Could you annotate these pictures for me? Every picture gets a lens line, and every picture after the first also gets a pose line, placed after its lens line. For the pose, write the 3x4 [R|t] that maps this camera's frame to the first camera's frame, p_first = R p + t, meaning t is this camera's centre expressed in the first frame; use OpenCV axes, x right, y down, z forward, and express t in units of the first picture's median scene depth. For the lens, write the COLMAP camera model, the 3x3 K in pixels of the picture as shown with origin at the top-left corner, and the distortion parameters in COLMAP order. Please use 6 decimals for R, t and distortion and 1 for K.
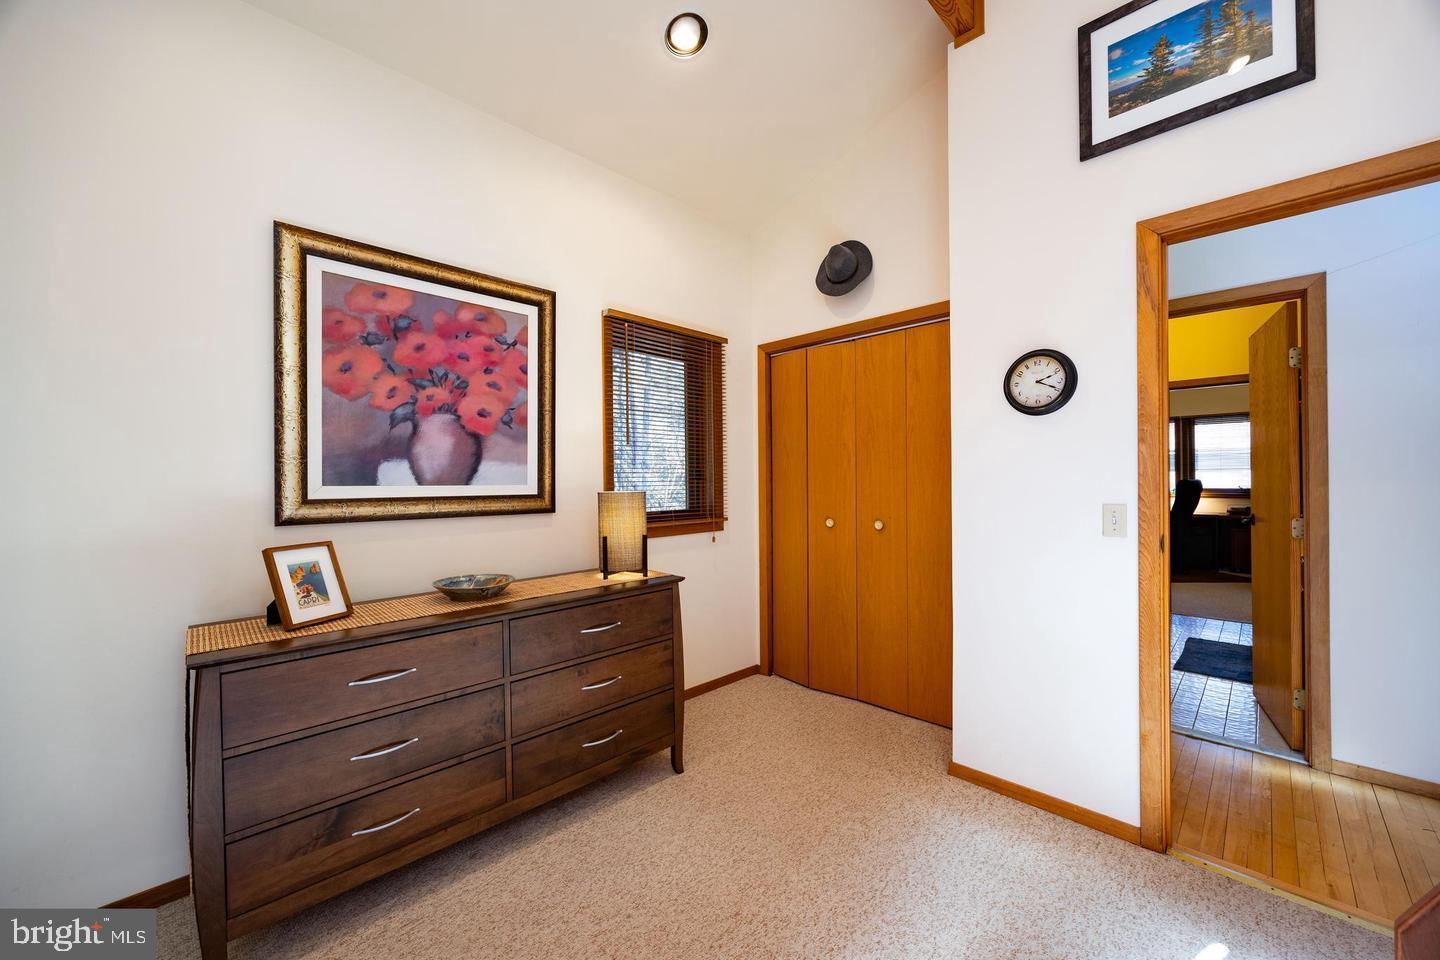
lens RADIAL K [[555.2, 0, 730.3], [0, 555.2, 478.1], [0, 0, 1]] dist [0.000539, 0.000452]
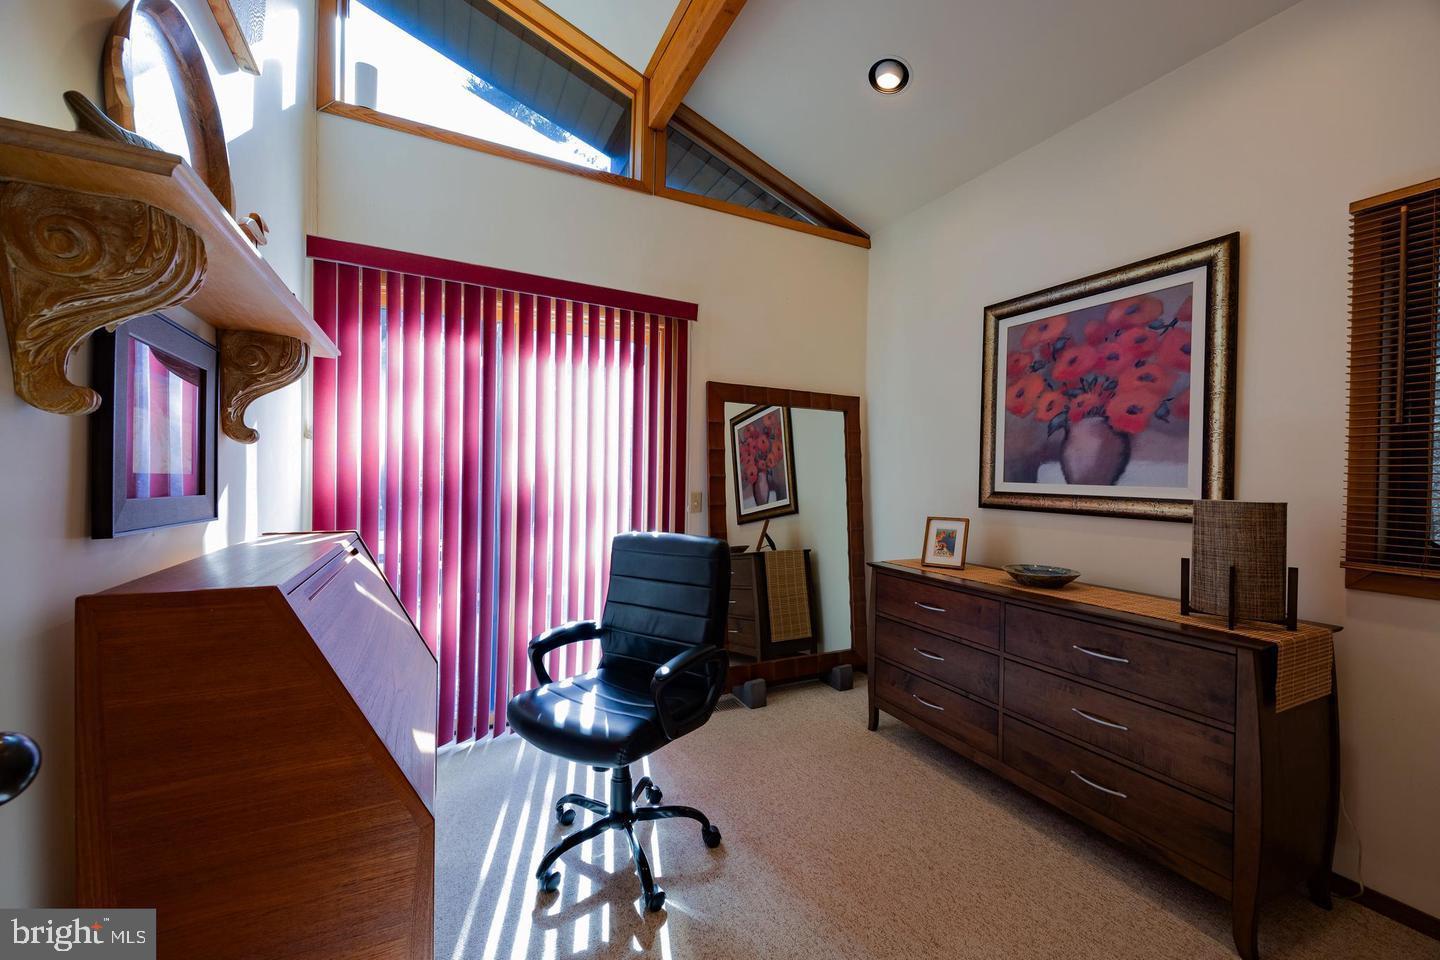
lens RADIAL K [[555.2, 0, 707.9], [0, 555.2, 476.5], [0, 0, 1]] dist [0.000539, 0.000452]
pose [[-0.333685, 0.006913, -0.942659, 0.743273], [-0.010955, 0.999877, 0.011211, -0.007009], [0.942621, 0.014067, -0.333568, 0.684703]]
